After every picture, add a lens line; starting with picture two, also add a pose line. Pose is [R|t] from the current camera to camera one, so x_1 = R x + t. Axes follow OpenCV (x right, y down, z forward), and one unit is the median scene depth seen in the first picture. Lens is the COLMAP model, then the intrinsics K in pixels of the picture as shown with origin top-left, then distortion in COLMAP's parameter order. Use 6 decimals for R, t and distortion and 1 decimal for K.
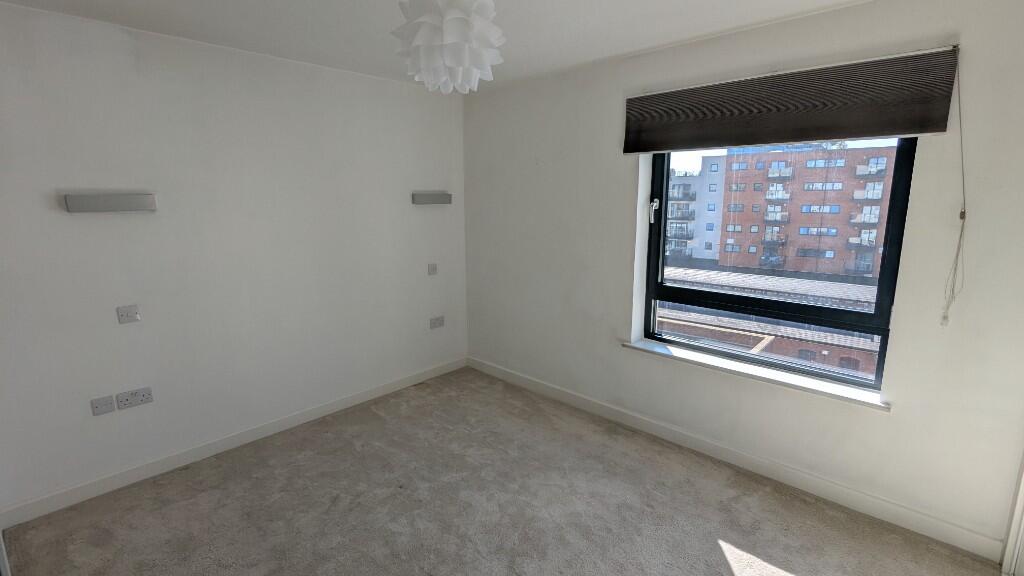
lens RADIAL K [[483.6, 0, 505.4], [0, 483.6, 291.8], [0, 0, 1]] dist [0.000484, 0.000159]
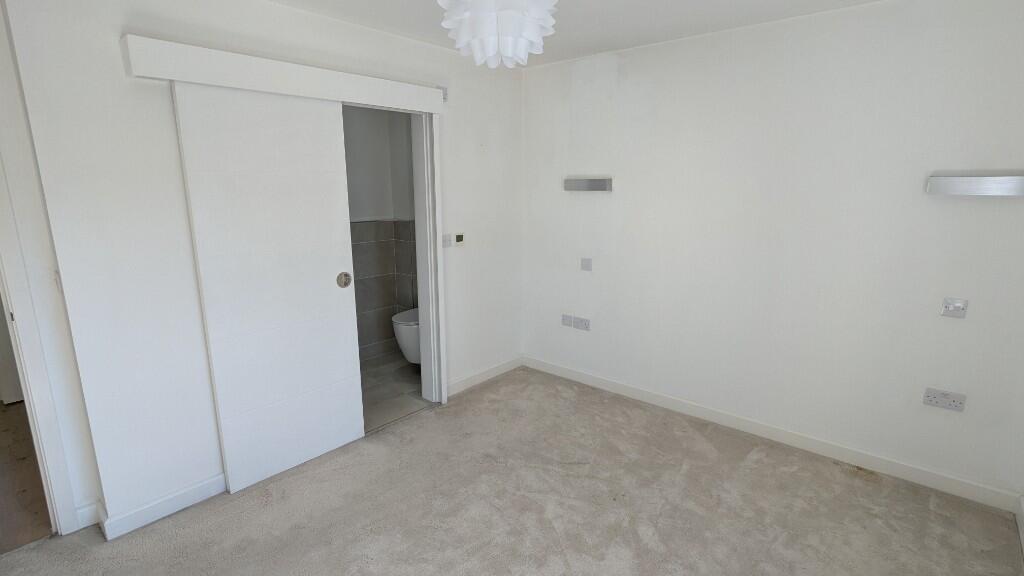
lens RADIAL K [[483.6, 0, 506.8], [0, 483.6, 281.7], [0, 0, 1]] dist [0.000484, 0.000159]
pose [[0.057041, 0.209437, -0.976157, 0.448986], [-0.199705, 0.960382, 0.194382, -0.100676], [0.978194, 0.183856, 0.096607, 0.489563]]
